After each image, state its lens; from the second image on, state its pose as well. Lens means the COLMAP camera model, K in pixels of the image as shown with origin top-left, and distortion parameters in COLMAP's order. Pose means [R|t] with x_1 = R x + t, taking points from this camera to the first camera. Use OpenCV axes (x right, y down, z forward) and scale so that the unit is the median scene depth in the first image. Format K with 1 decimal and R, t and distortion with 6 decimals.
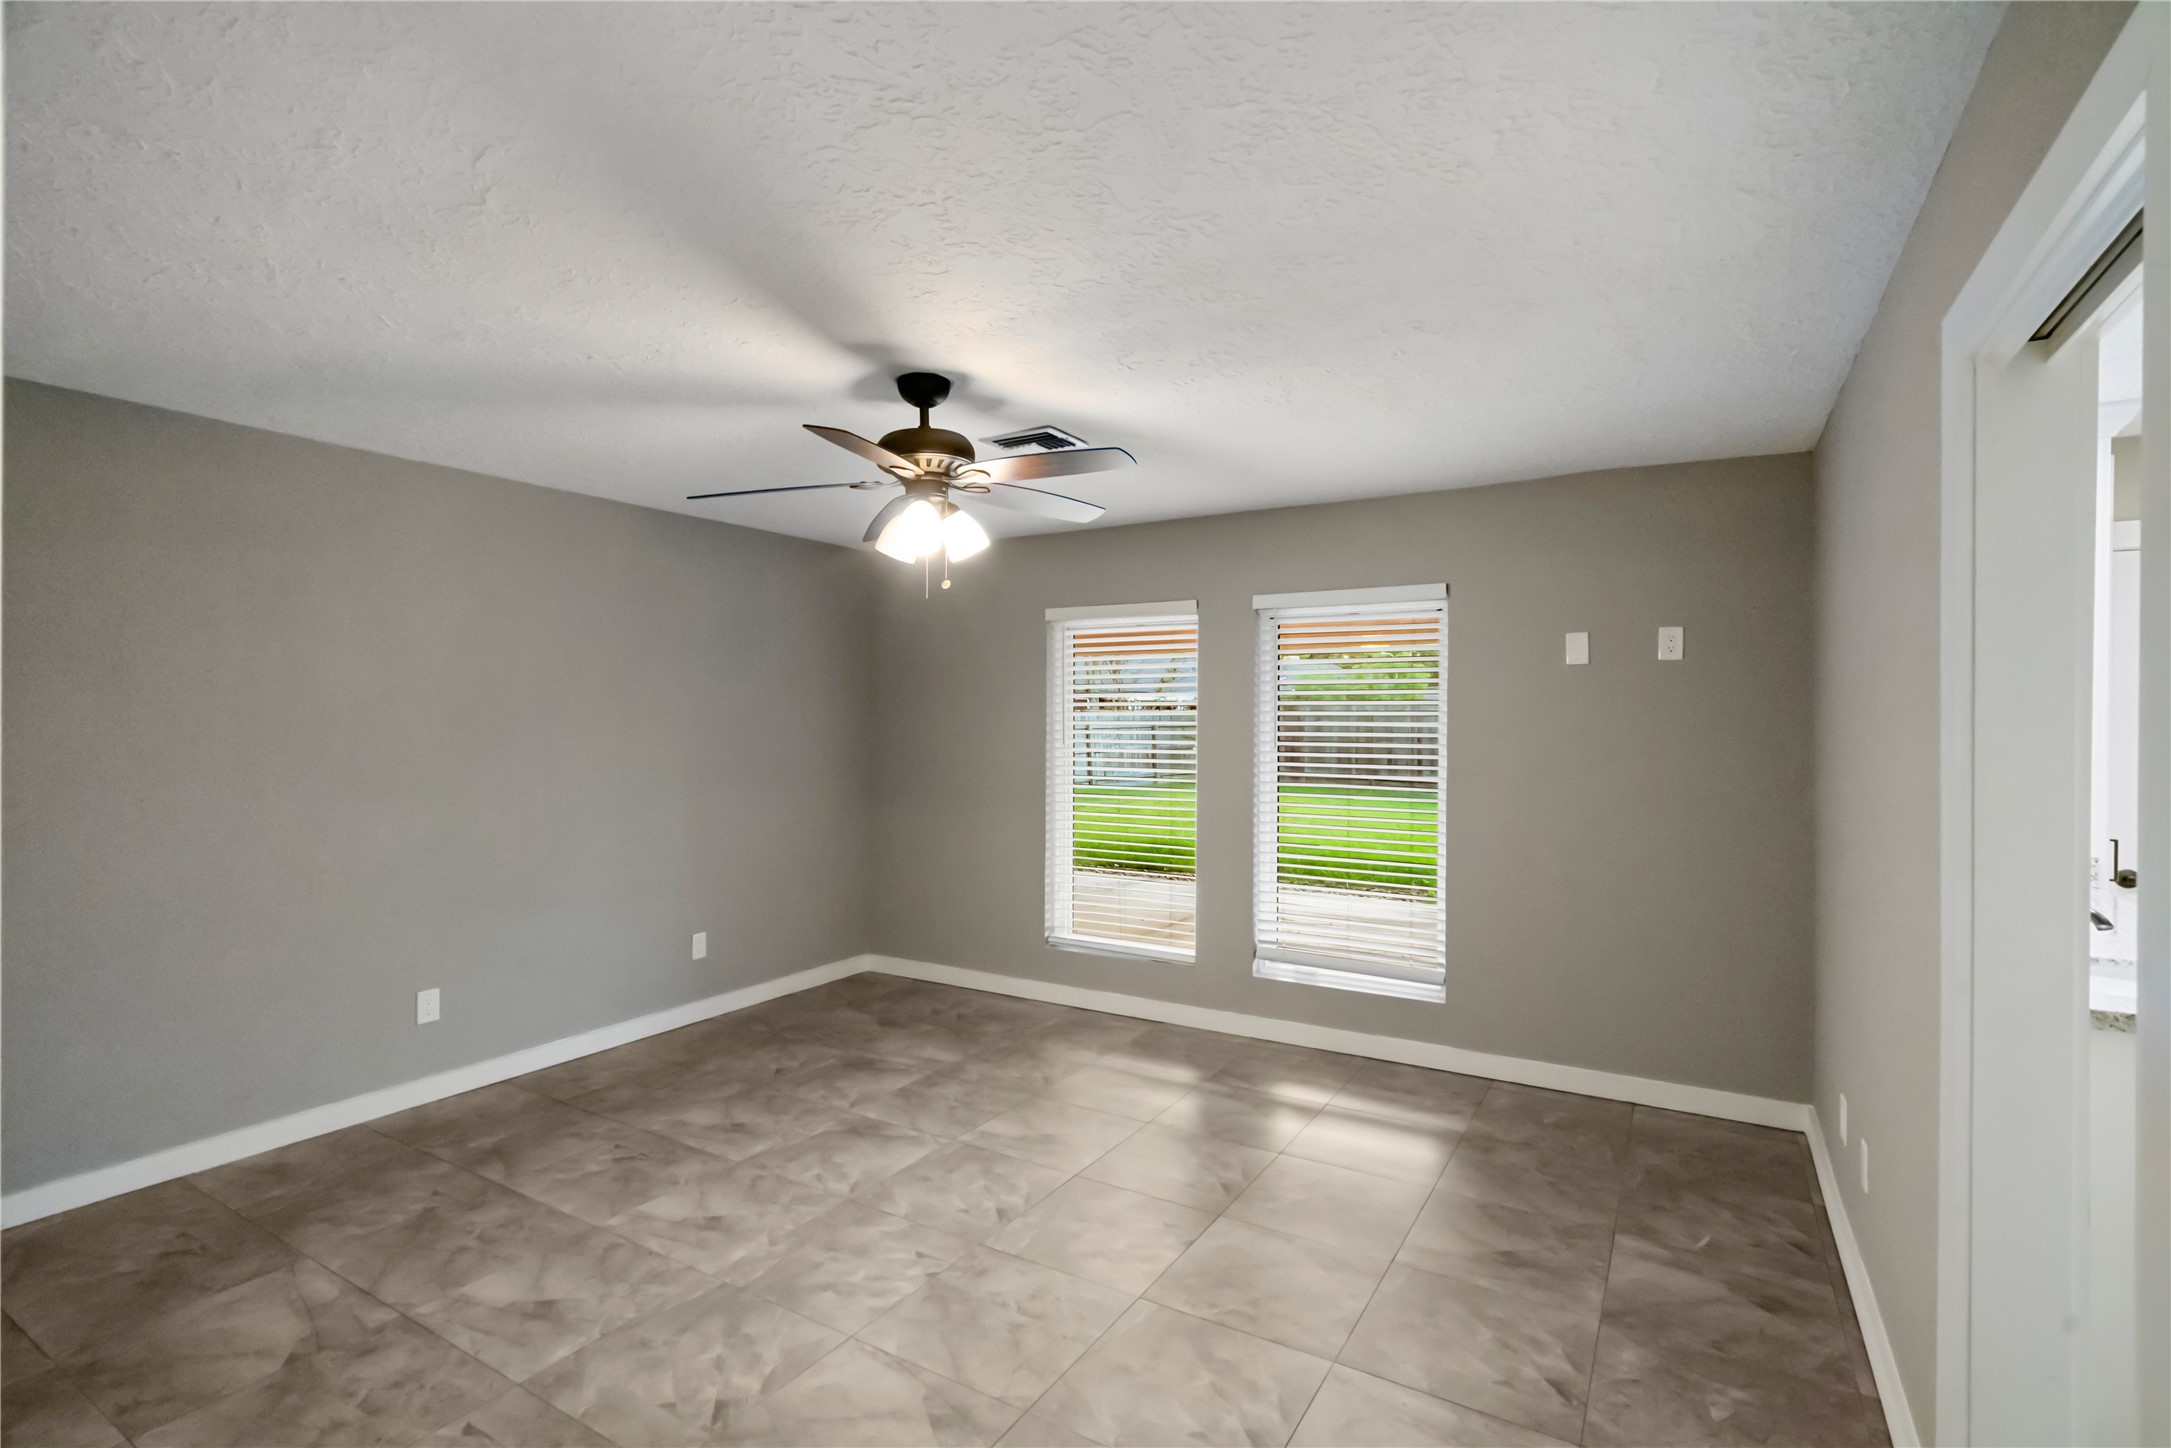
lens RADIAL K [[986.6, 0, 1080.0], [0, 986.6, 728.8], [0, 0, 1]] dist [-0.001445, 0.000721]
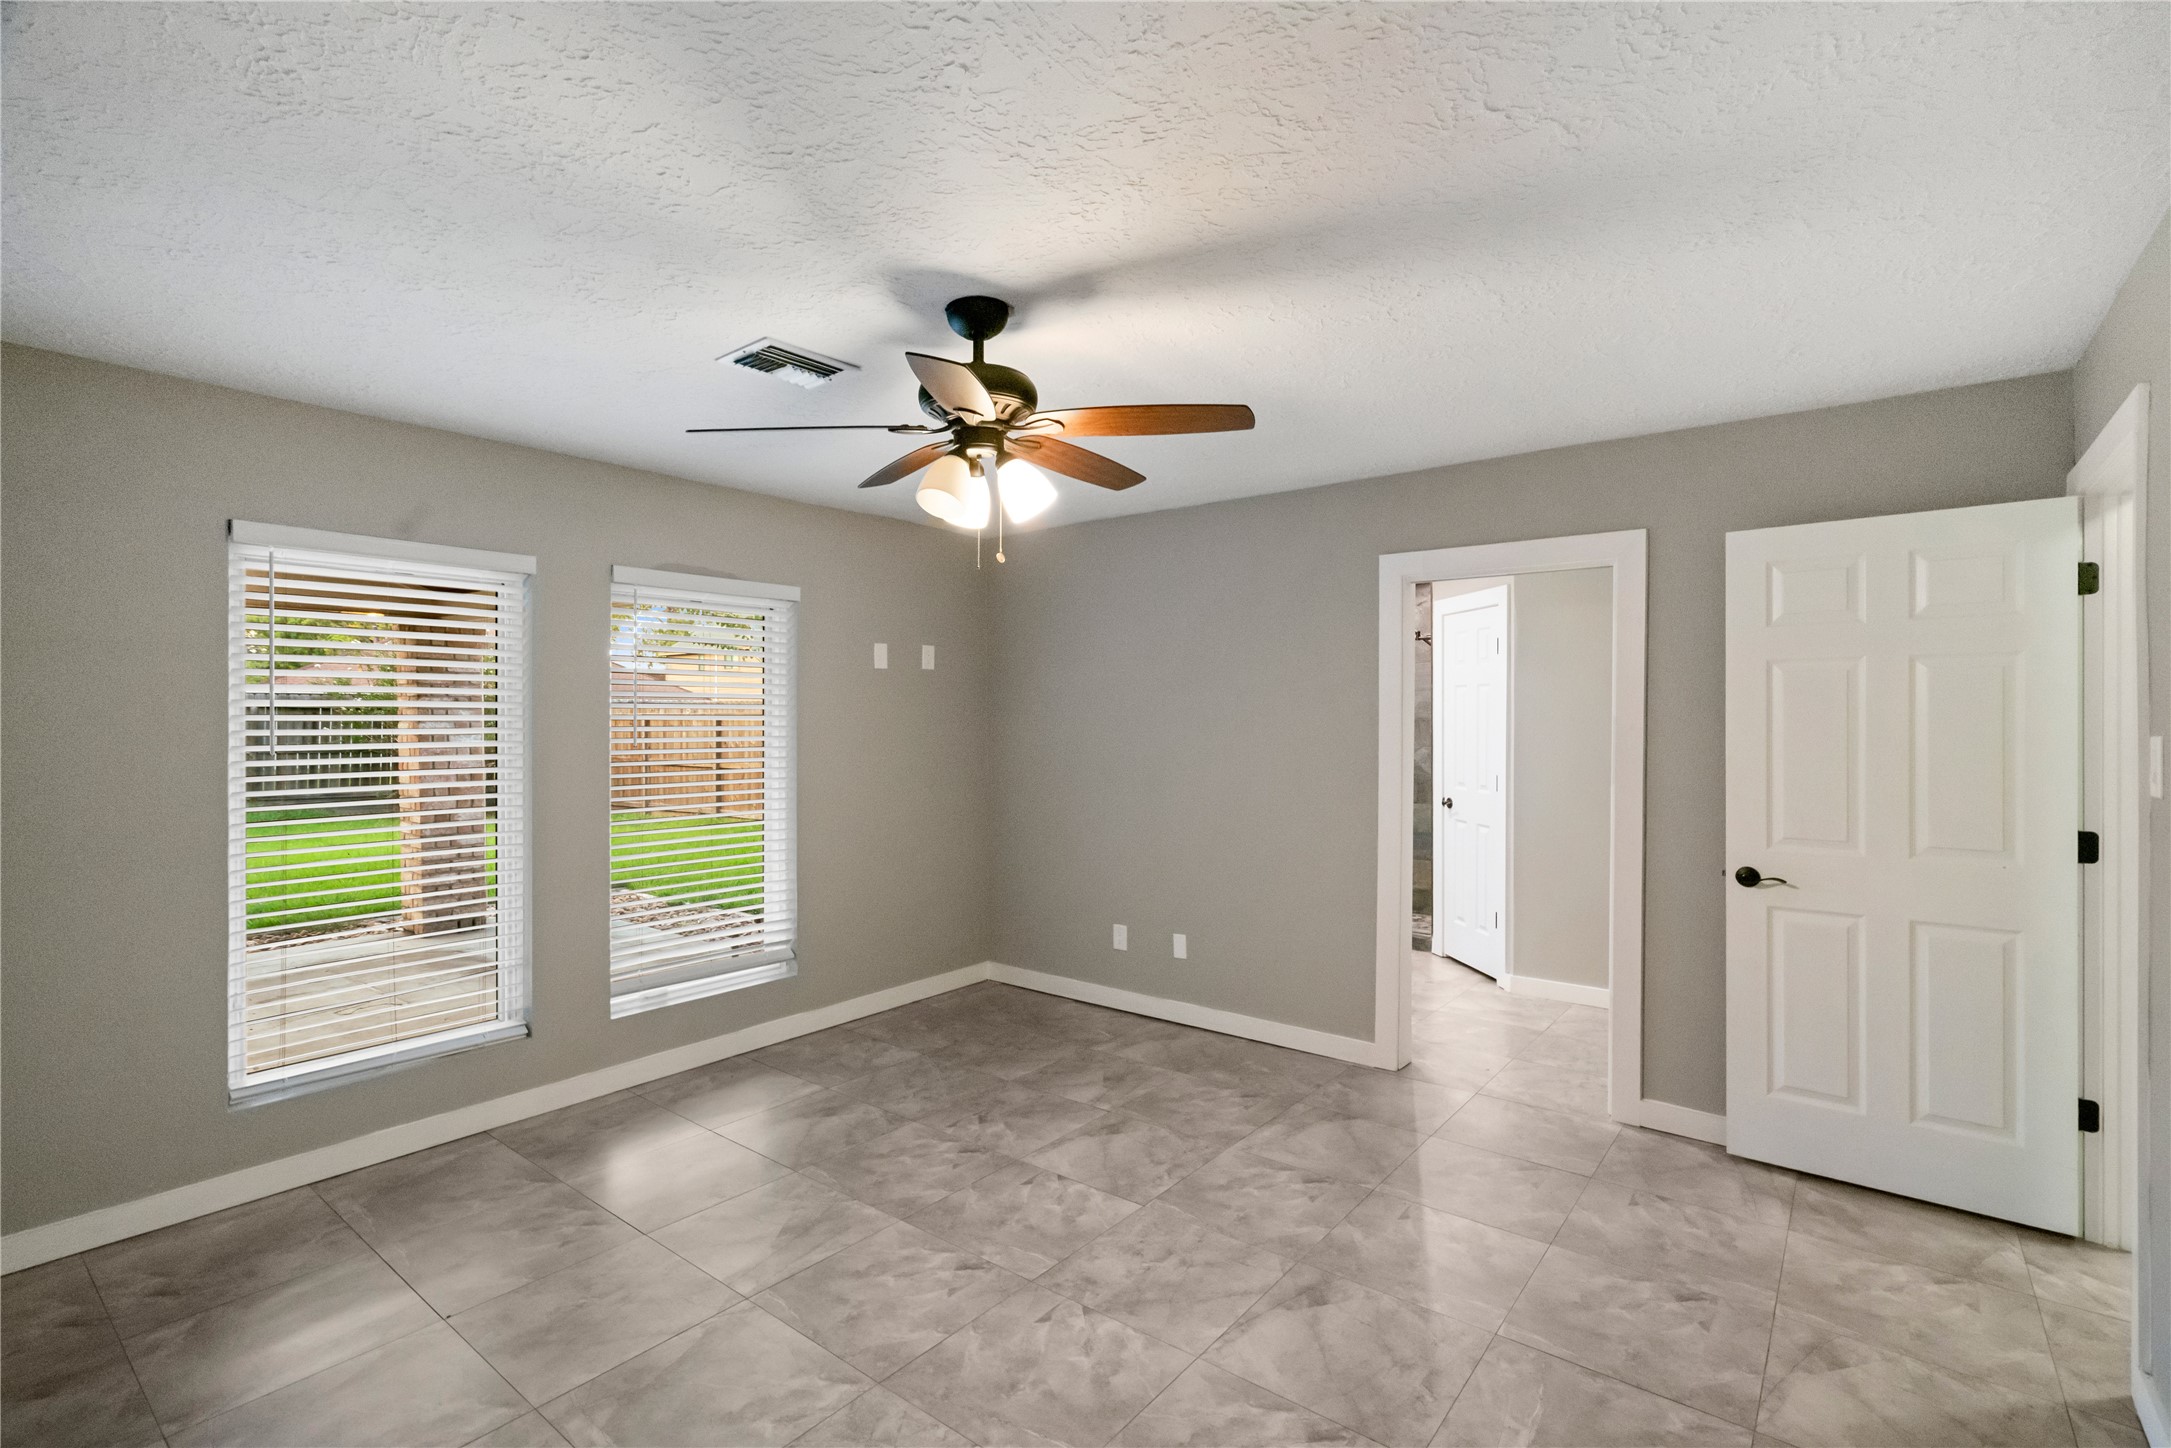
lens RADIAL K [[986.6, 0, 1080.0], [0, 986.6, 728.8], [0, 0, 1]] dist [-0.001445, 0.000721]
pose [[0.142364, -0.016400, 0.989678, -0.952206], [0.008666, 0.999845, 0.015322, -0.008191], [-0.989776, 0.006395, 0.142484, 0.780448]]
